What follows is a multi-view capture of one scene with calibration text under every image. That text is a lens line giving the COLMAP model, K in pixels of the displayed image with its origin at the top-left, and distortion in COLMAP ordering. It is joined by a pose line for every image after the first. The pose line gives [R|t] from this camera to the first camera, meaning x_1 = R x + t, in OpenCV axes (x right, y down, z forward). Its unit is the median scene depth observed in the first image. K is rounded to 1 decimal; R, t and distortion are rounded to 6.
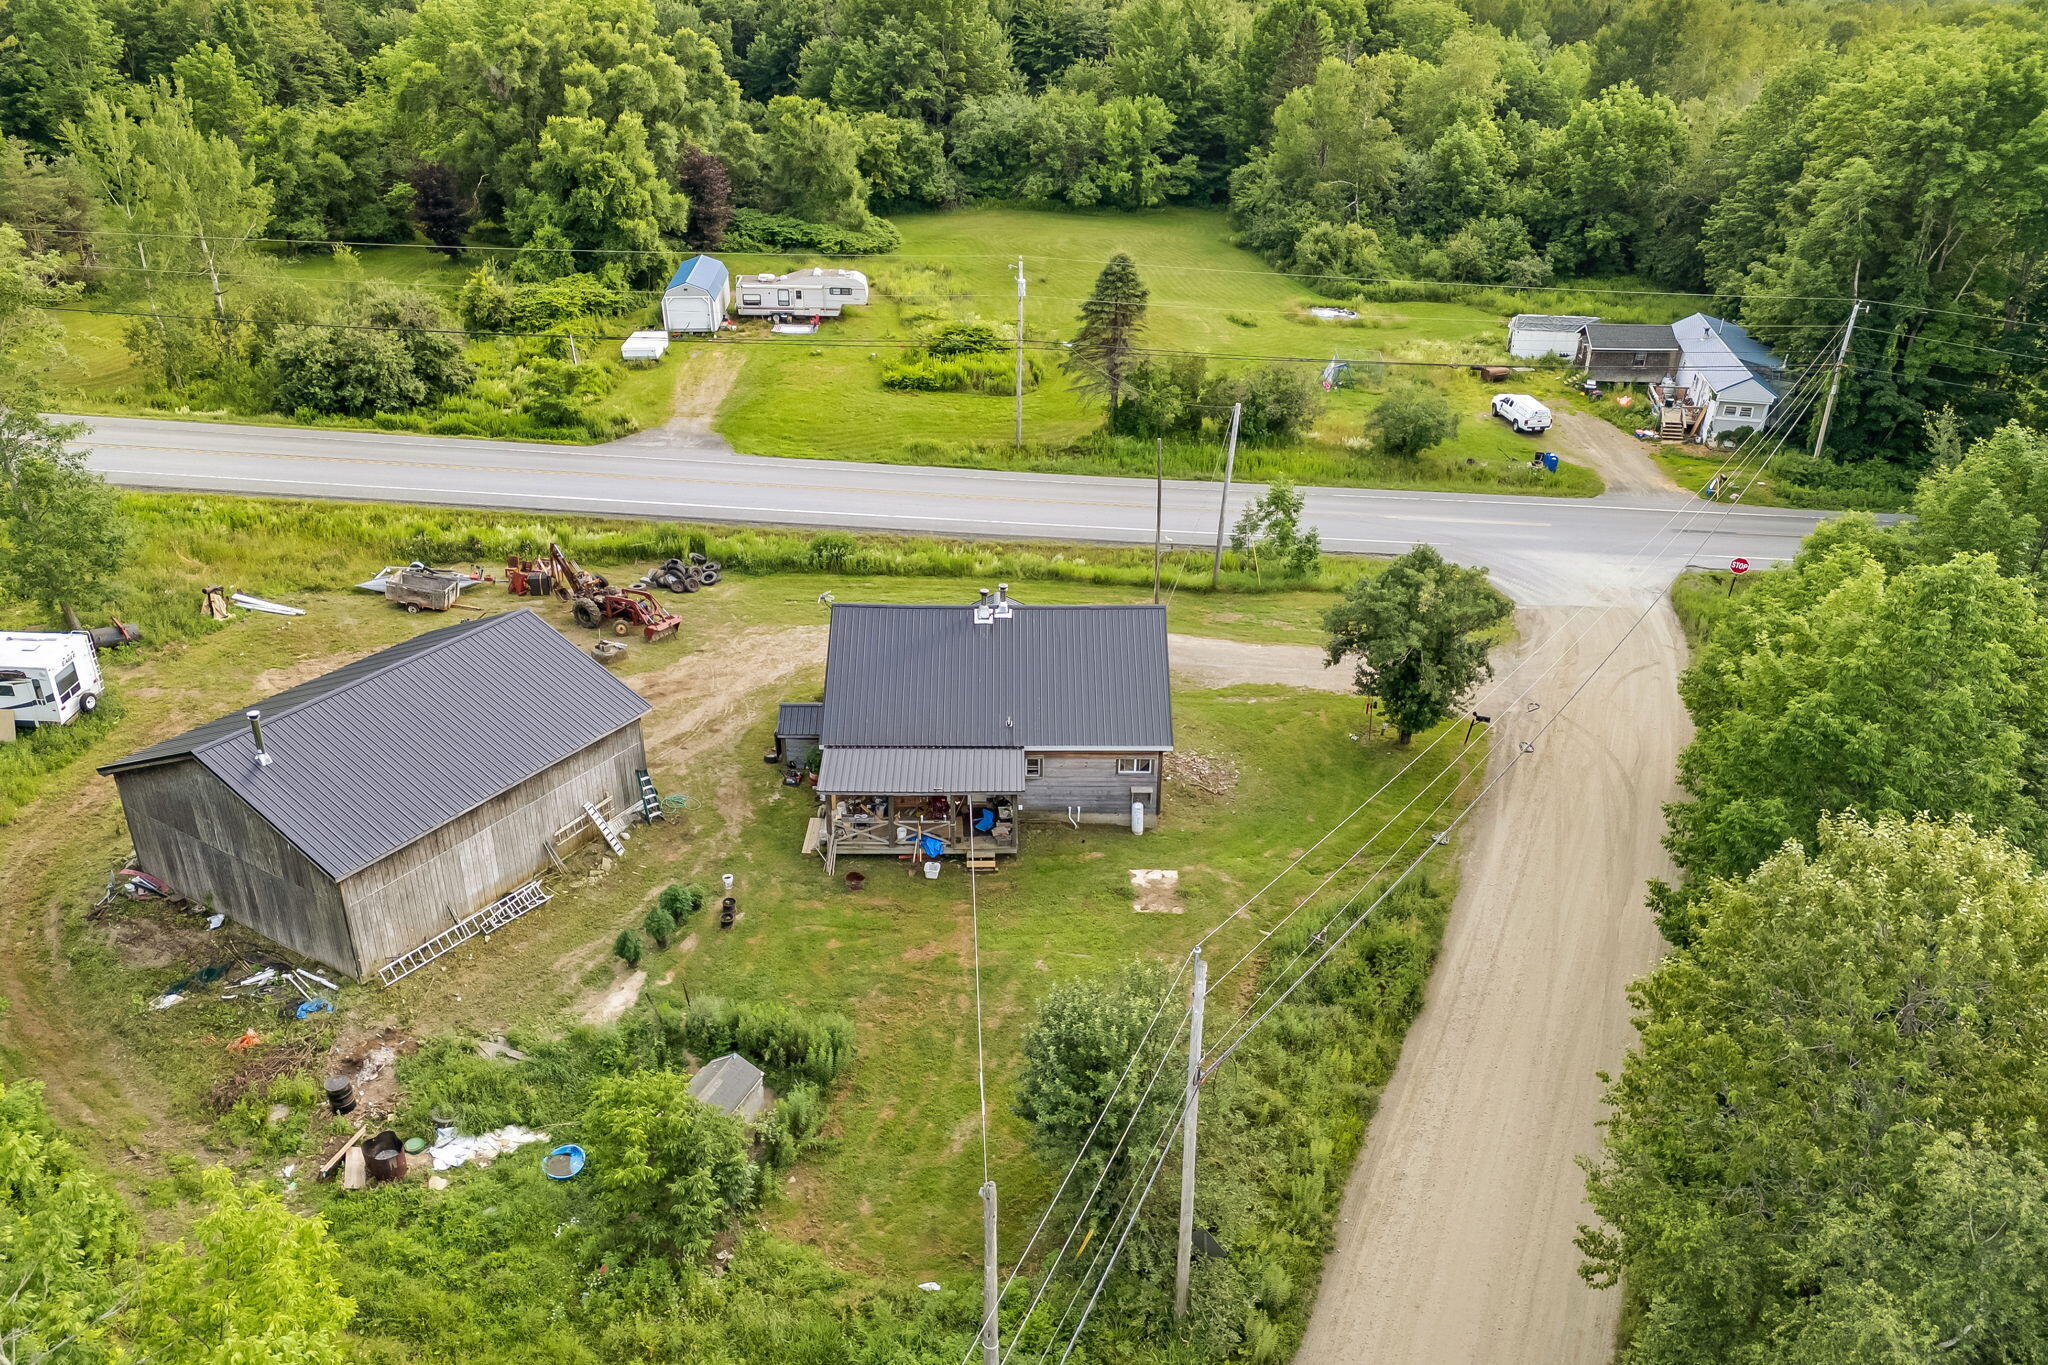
lens RADIAL K [[1505.4, 0, 1021.2], [0, 1505.4, 679.3], [0, 0, 1]] dist [0.074239, -0.064133]
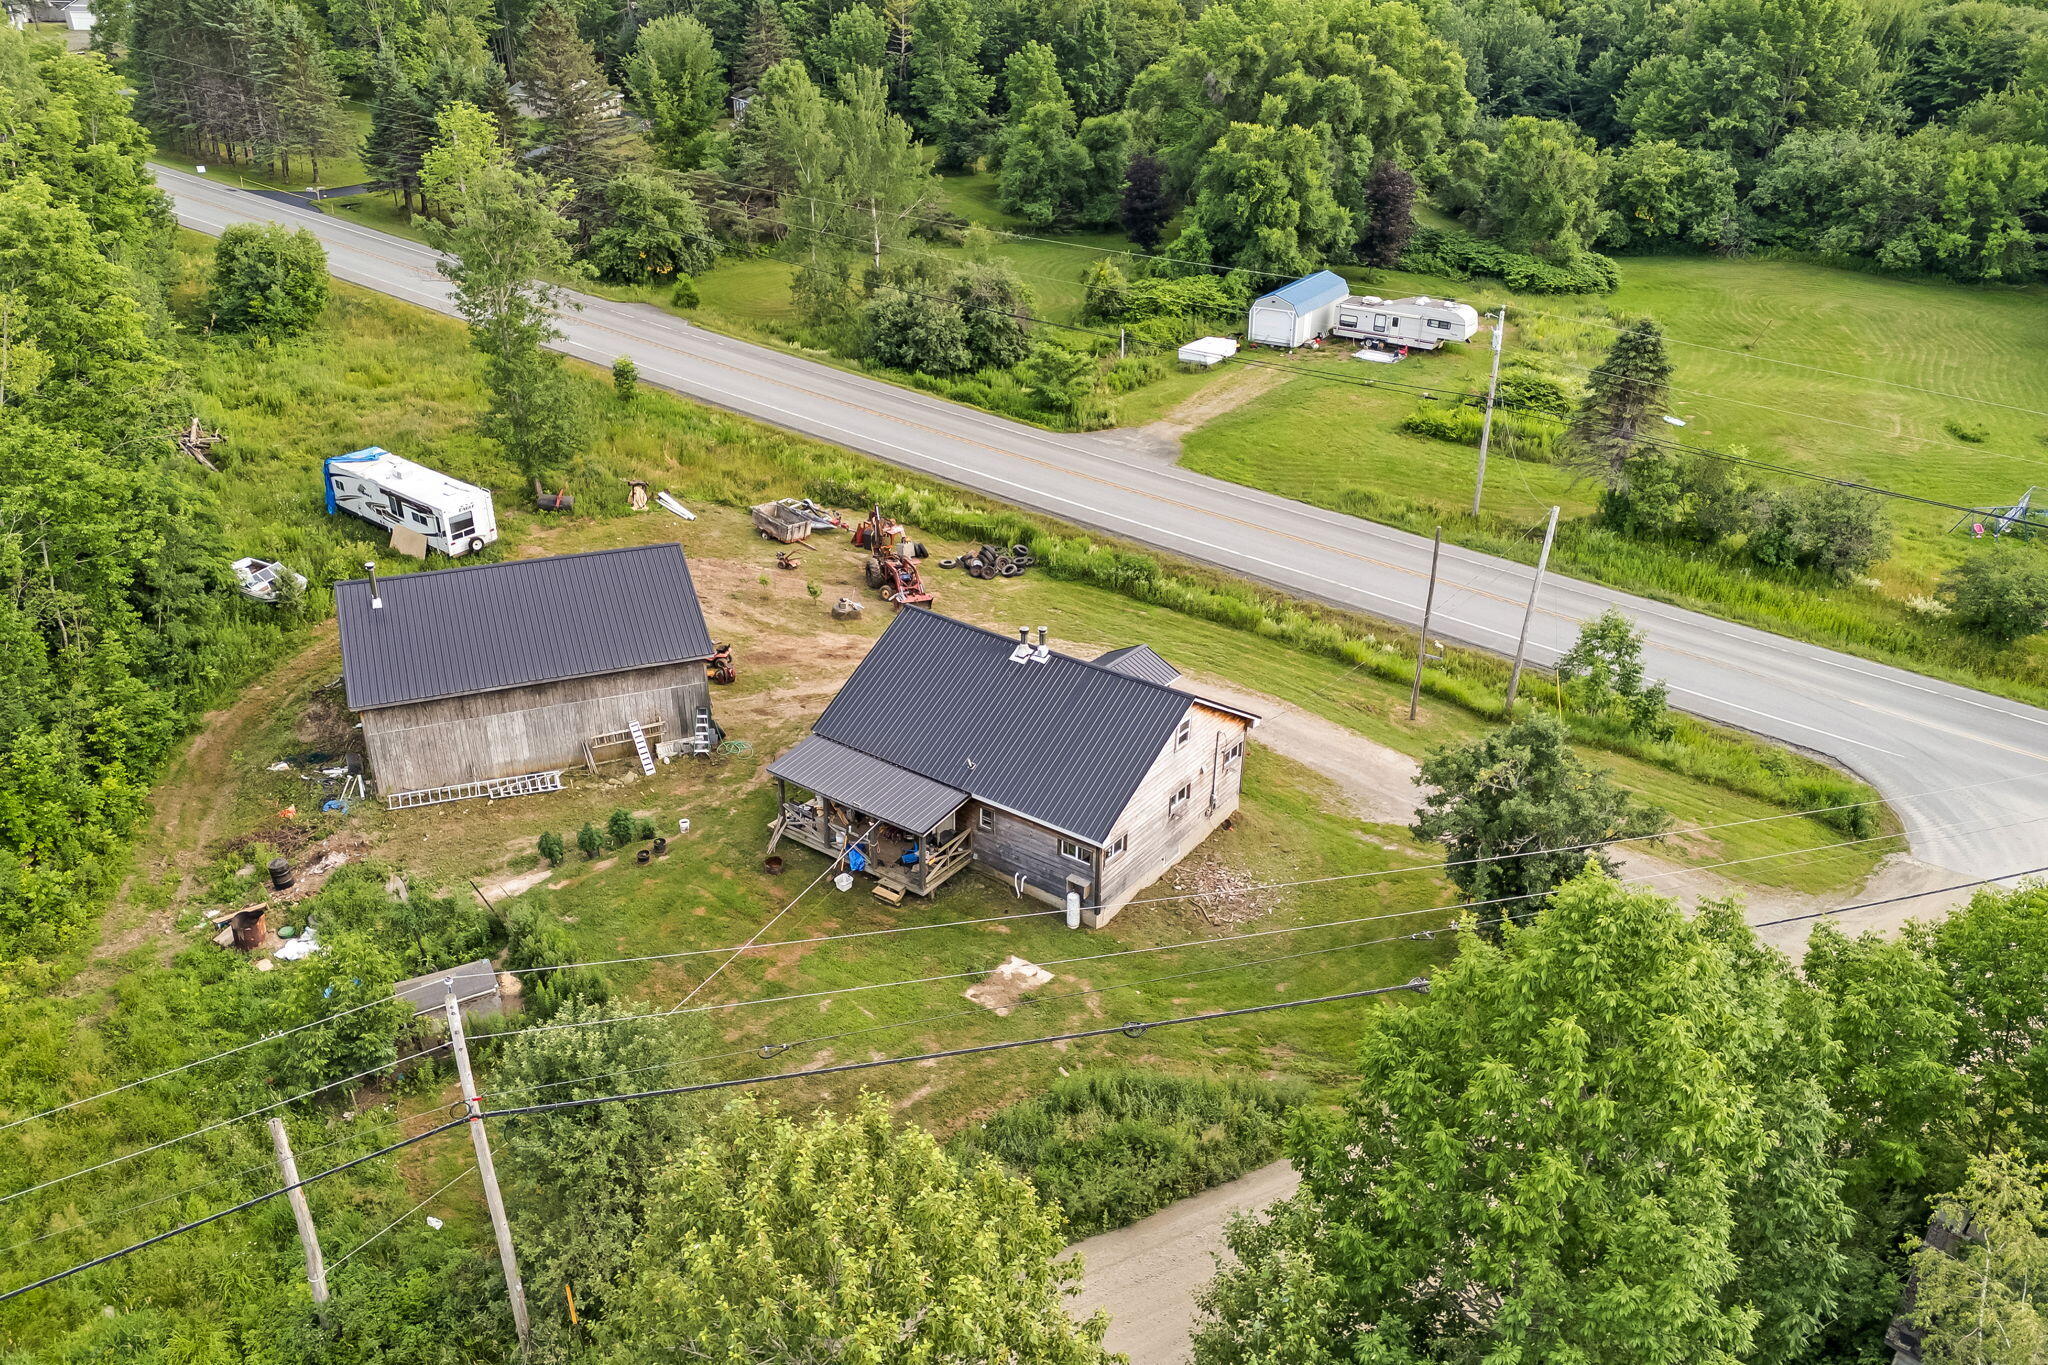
lens RADIAL K [[1505.4, 0, 1021.2], [0, 1505.4, 679.3], [0, 0, 1]] dist [0.074239, -0.064133]
pose [[0.804304, 0.264407, -0.532150, 0.260982], [-0.268055, 0.960695, 0.072192, -0.051516], [0.530322, 0.084581, 0.843567, 0.107253]]
